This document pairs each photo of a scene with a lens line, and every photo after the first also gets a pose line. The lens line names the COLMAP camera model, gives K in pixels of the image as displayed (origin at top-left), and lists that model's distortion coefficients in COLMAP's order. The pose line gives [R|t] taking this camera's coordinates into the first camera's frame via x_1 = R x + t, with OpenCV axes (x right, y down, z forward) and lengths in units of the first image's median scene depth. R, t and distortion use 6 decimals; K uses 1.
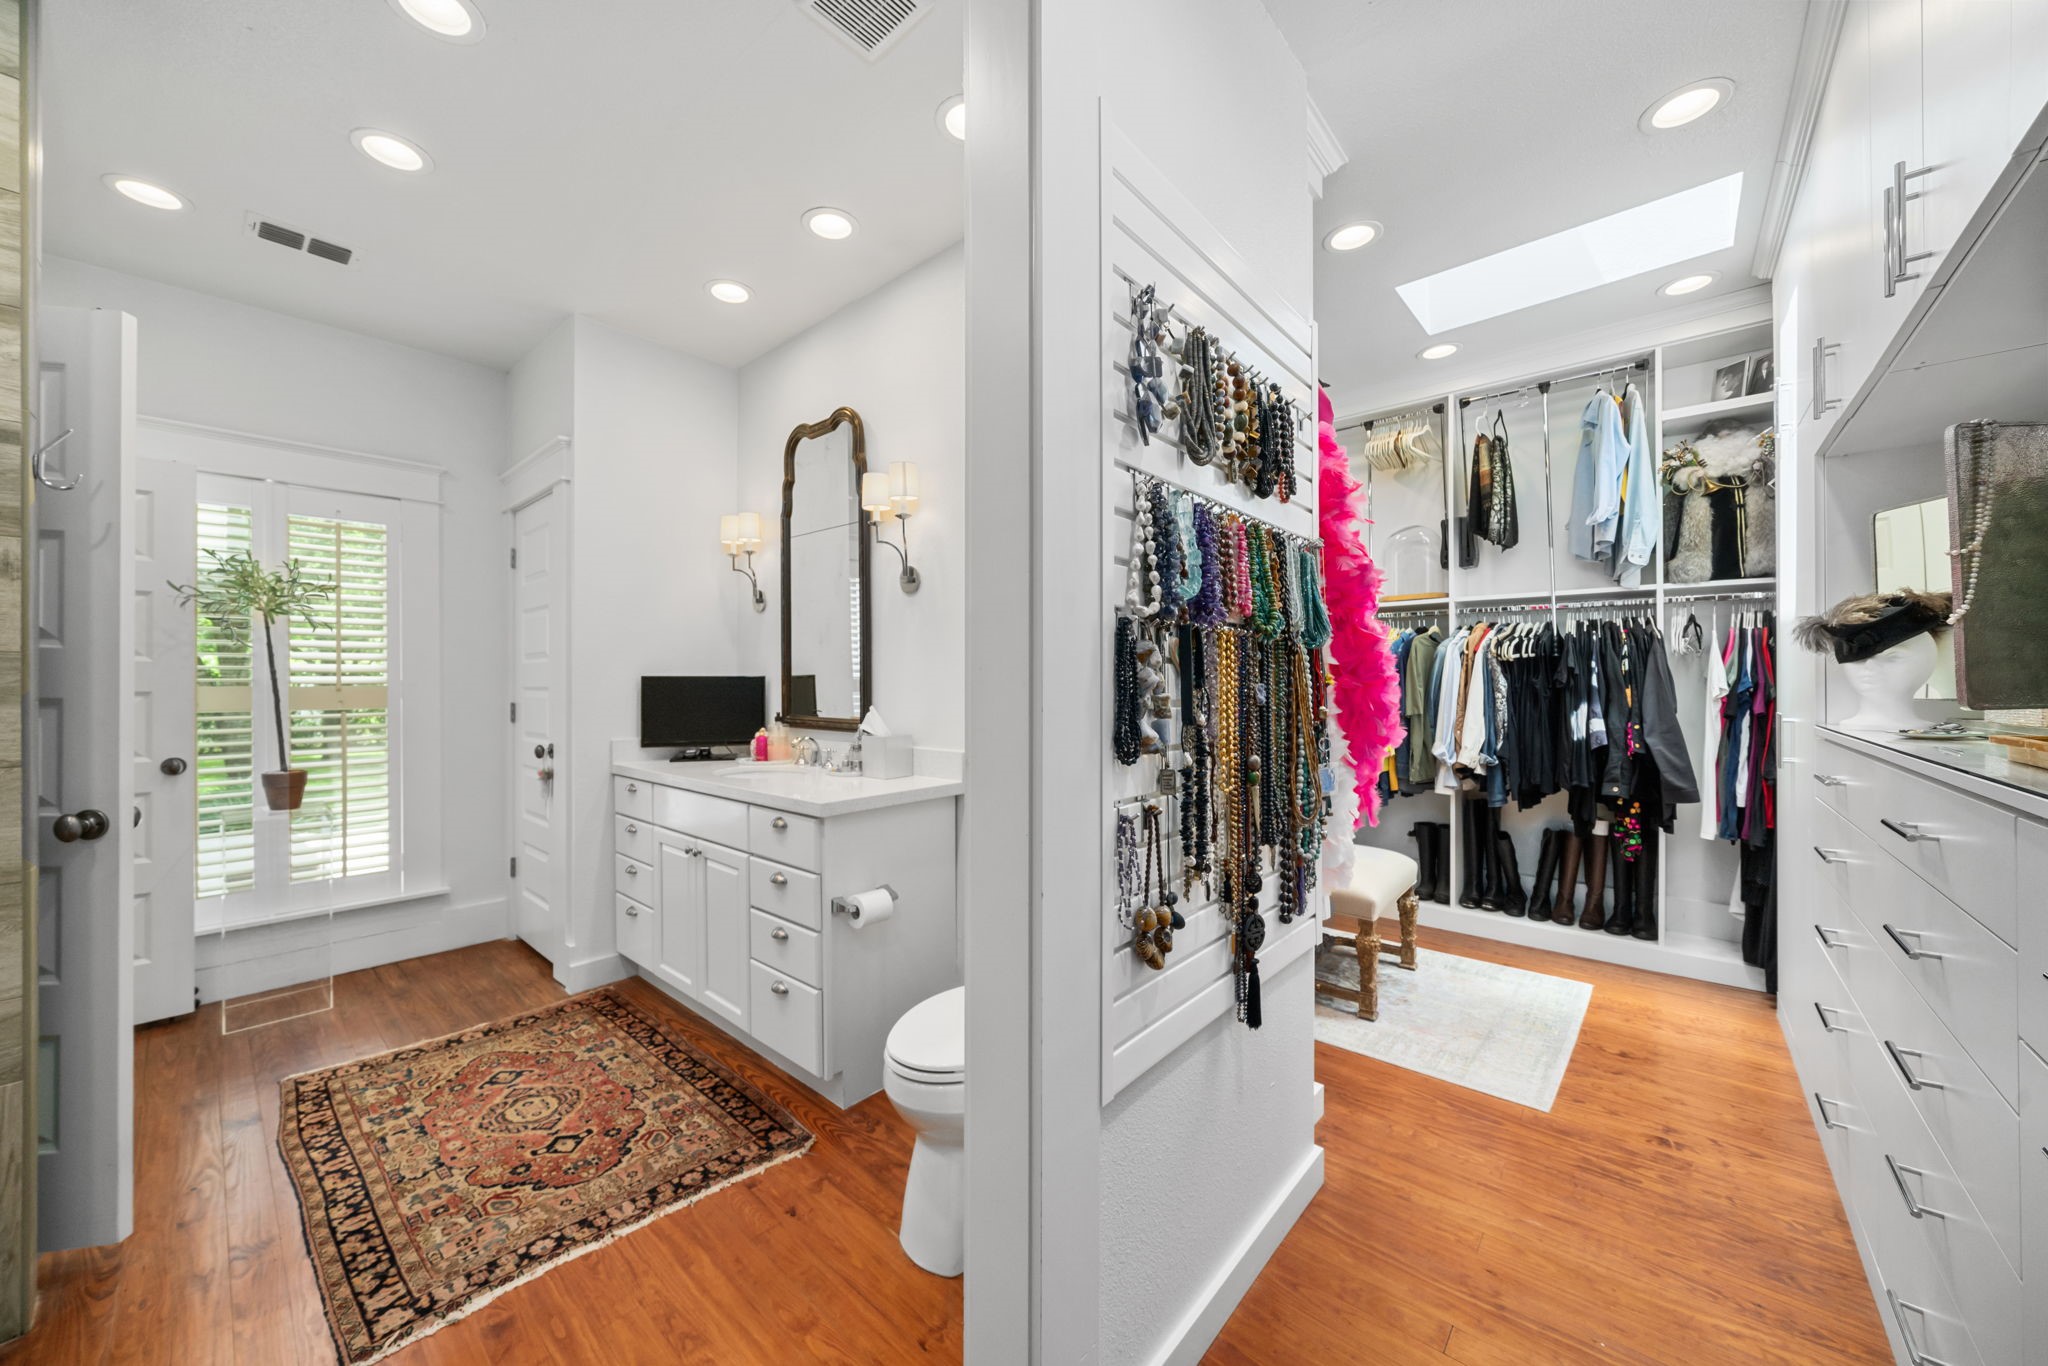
lens RADIAL K [[728.9, 0, 1027.1], [0, 728.9, 679.4], [0, 0, 1]] dist [0.000434, 0.000004]
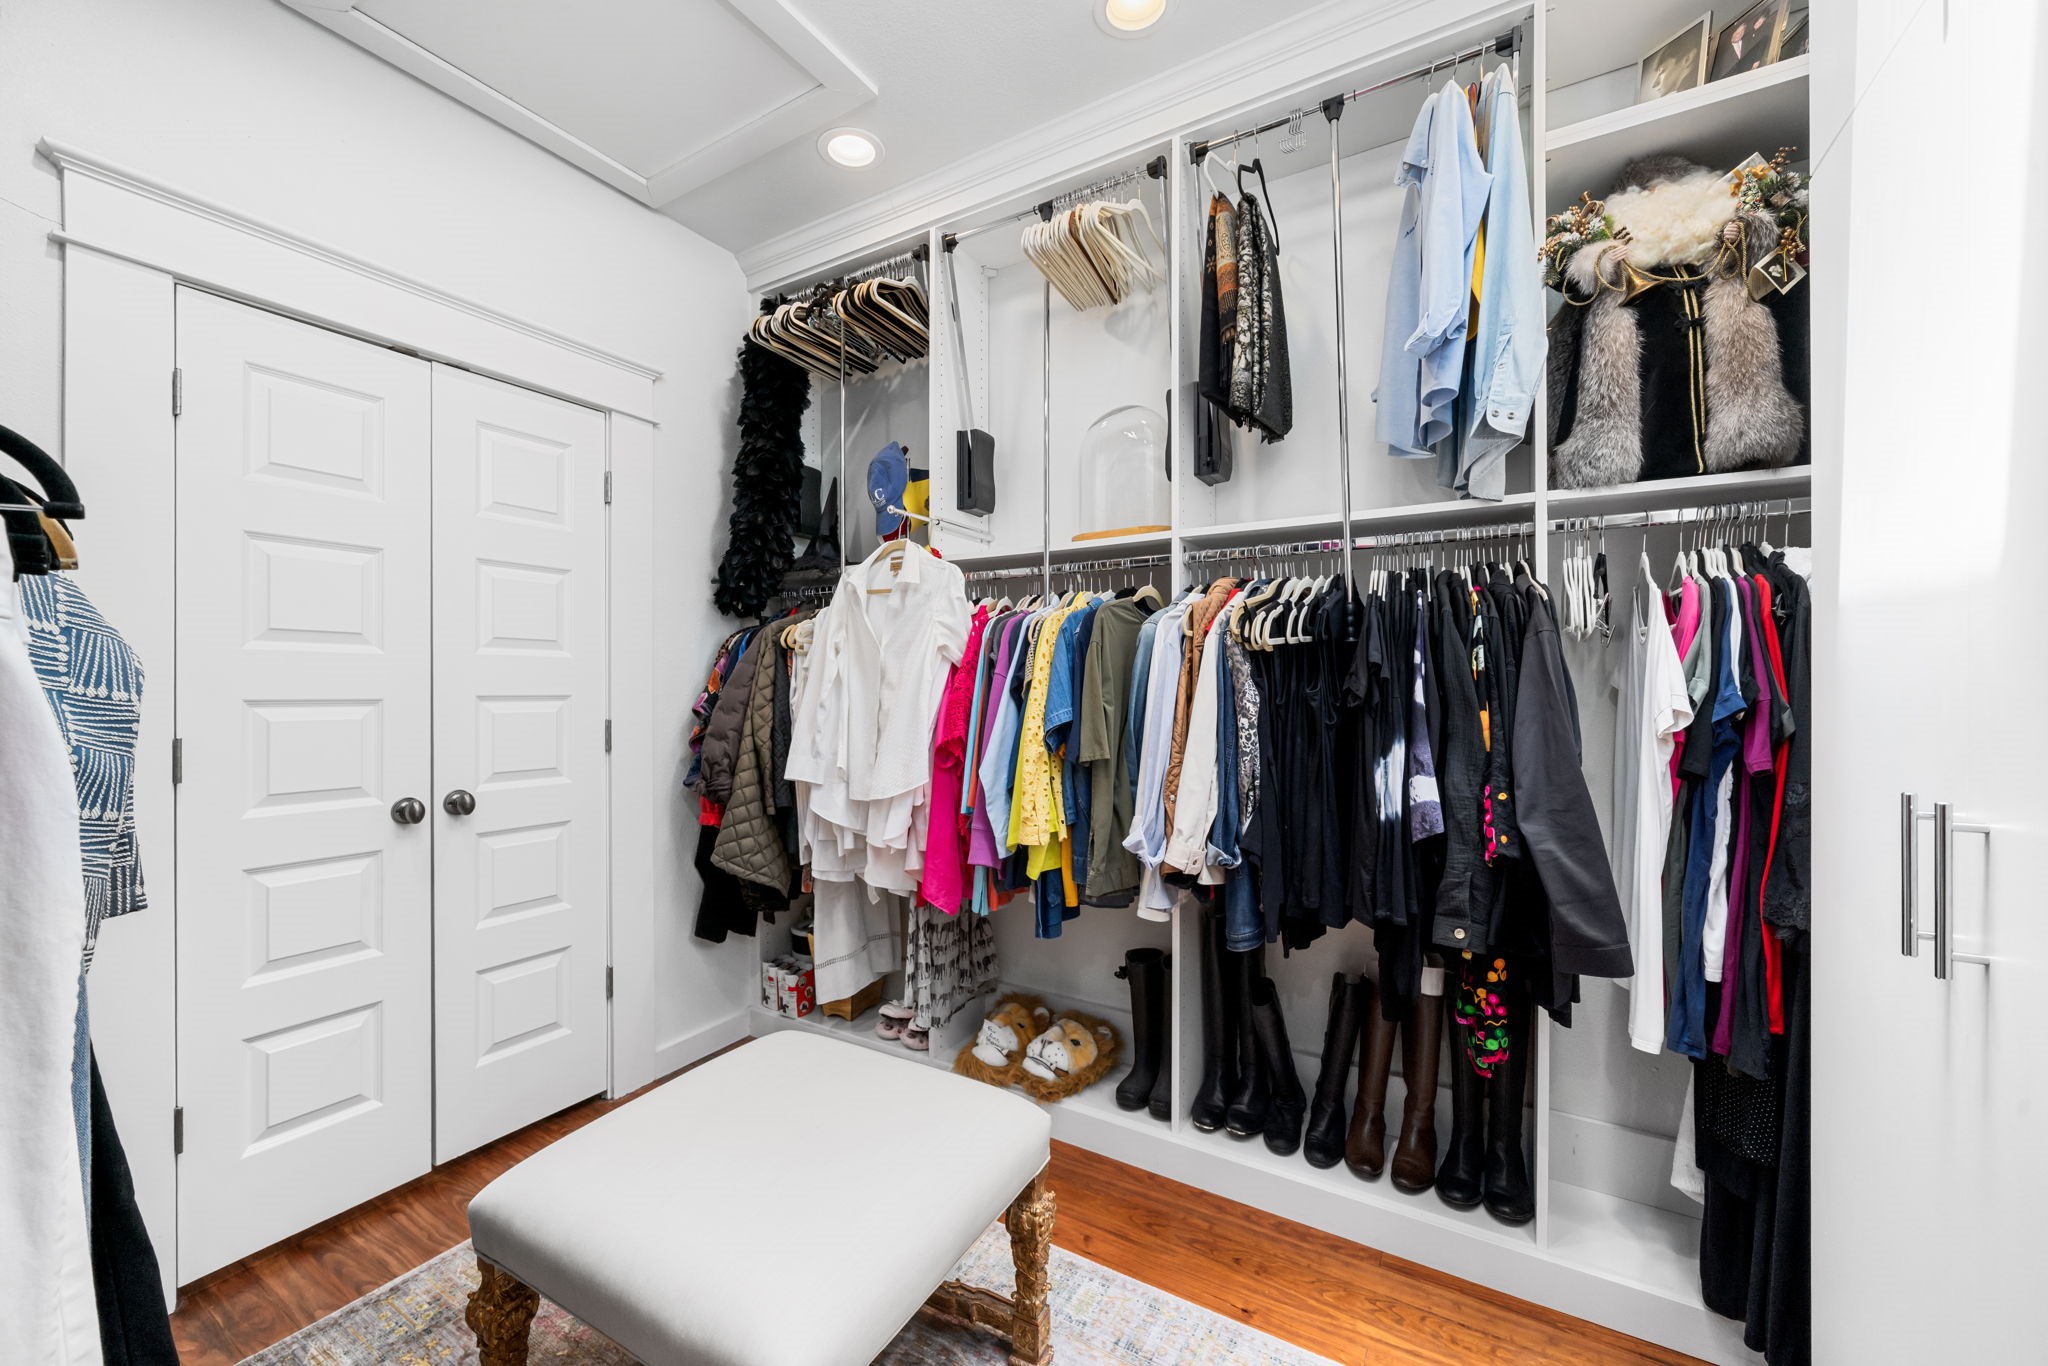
lens RADIAL K [[771.2, 0, 1027.8], [0, 771.2, 687.0], [0, 0, 1]] dist [-0.000908, -0.000096]
pose [[0.983181, 0.002046, 0.182623, 0.438724], [-0.002474, 0.999995, 0.002115, -0.002302], [-0.182617, -0.002531, 0.983181, 0.556774]]
